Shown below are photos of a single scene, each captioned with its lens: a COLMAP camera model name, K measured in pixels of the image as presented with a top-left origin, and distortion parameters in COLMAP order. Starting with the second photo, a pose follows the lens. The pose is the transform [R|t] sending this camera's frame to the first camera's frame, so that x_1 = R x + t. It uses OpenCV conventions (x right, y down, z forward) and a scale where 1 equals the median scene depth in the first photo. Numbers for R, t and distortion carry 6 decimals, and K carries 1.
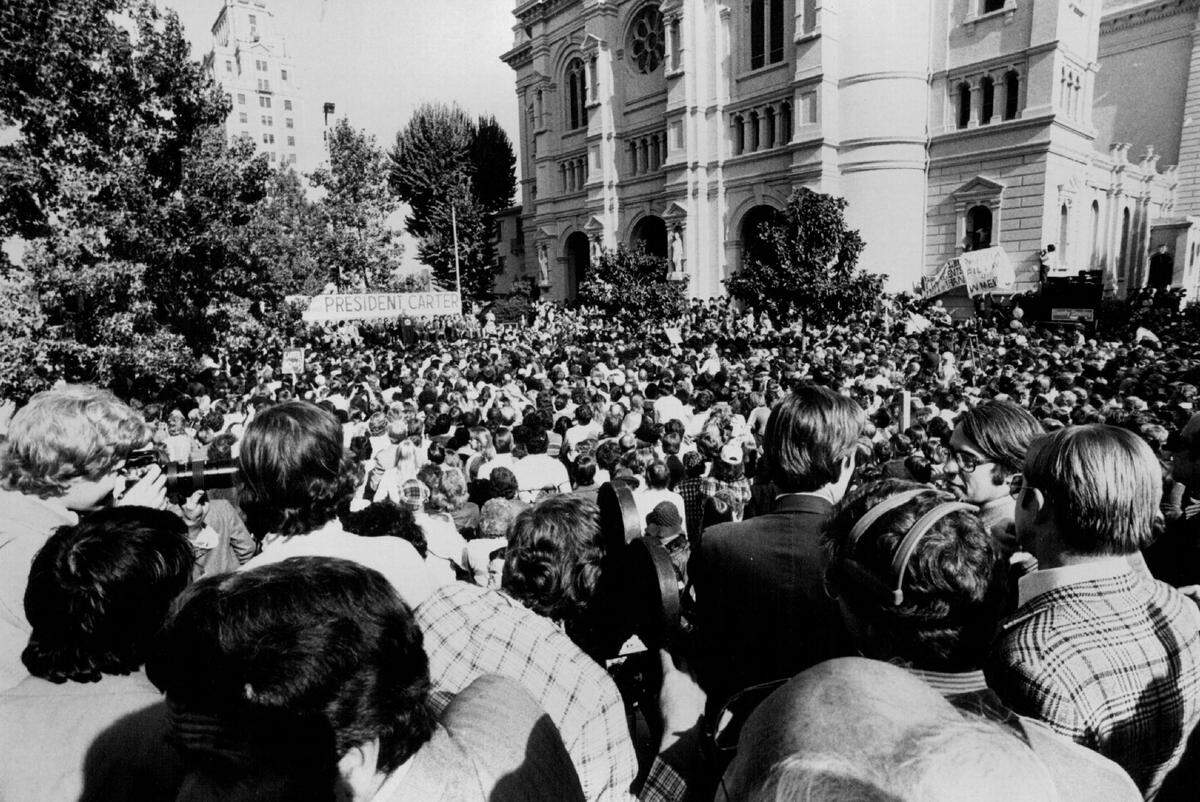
lens RADIAL K [[754.4, 0, 600.0], [0, 754.4, 401.0], [0, 0, 1]] dist [-0.001225, 0.001355]
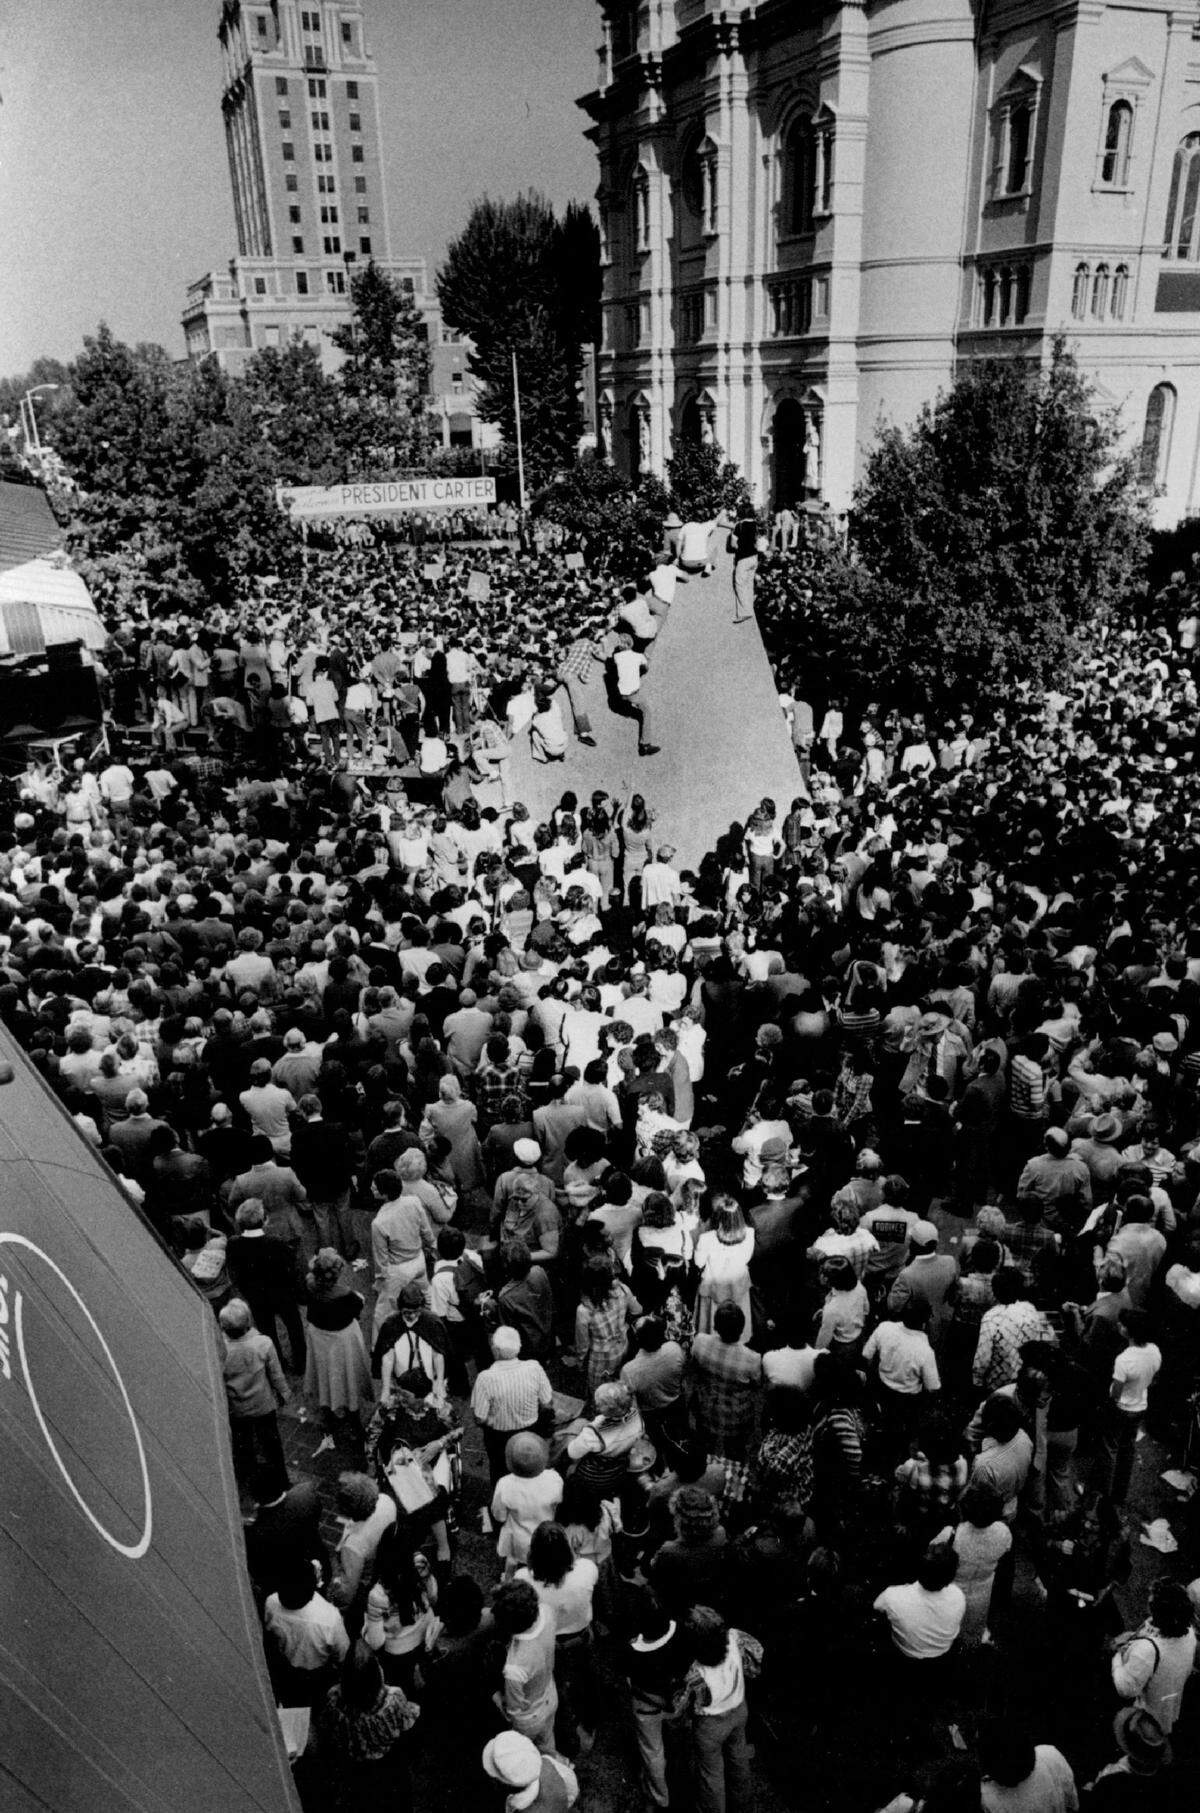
lens RADIAL K [[1222.1, 0, 600.0], [0, 1222.1, 906.5], [0, 0, 1]] dist [-0.000261, 0.000119]
pose [[0.977442, 0.092197, -0.190018, 0.323883], [-0.043286, 0.968039, 0.247034, -0.025182], [0.206721, -0.233237, 0.950193, -0.565903]]
